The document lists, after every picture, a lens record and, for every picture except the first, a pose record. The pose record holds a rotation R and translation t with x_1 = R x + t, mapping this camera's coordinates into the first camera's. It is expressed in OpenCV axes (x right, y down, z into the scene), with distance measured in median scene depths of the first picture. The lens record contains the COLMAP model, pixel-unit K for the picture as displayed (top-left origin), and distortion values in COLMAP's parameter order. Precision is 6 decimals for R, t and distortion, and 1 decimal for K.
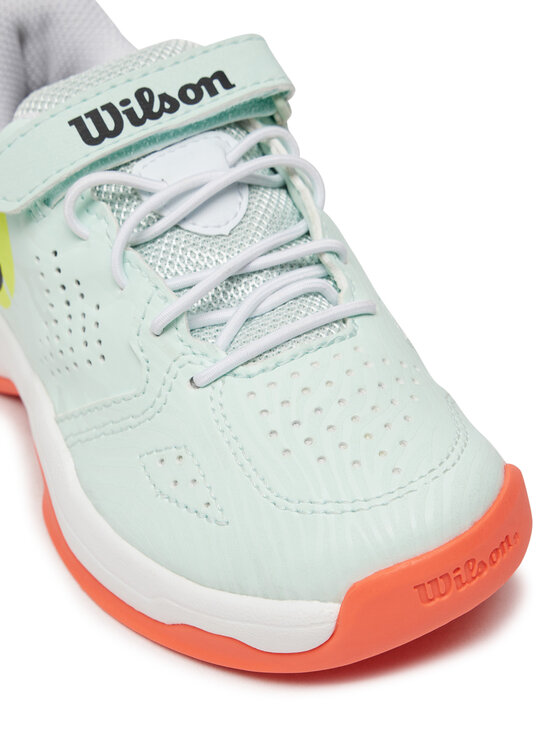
lens RADIAL K [[1953.5, 0, 280.0], [0, 1953.5, 373.0], [0, 0, 1]] dist [-0.239712, 0.817026]
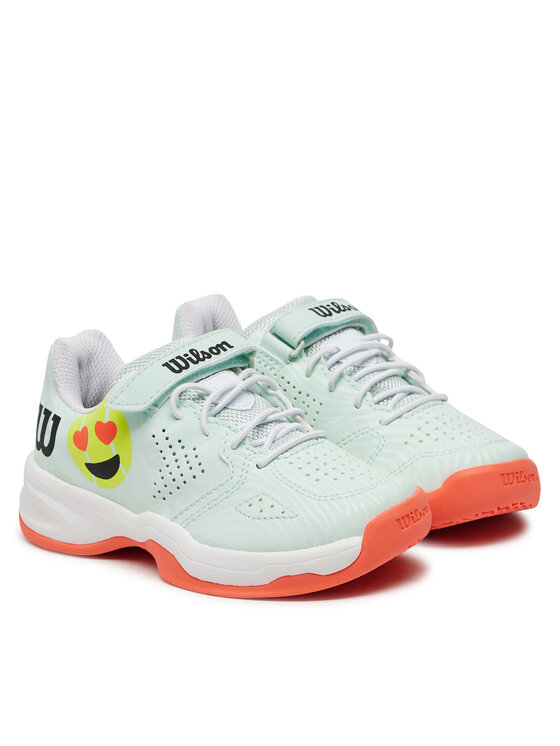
lens RADIAL K [[2216.6, 0, 280.0], [0, 2216.6, 373.0], [0, 0, 1]] dist [-0.107145, -0.164922]
pose [[0.950354, -0.086318, 0.298958, -0.675470], [0.192045, 0.918653, -0.345246, 0.687040], [-0.244838, 0.385519, 0.889623, -1.048310]]
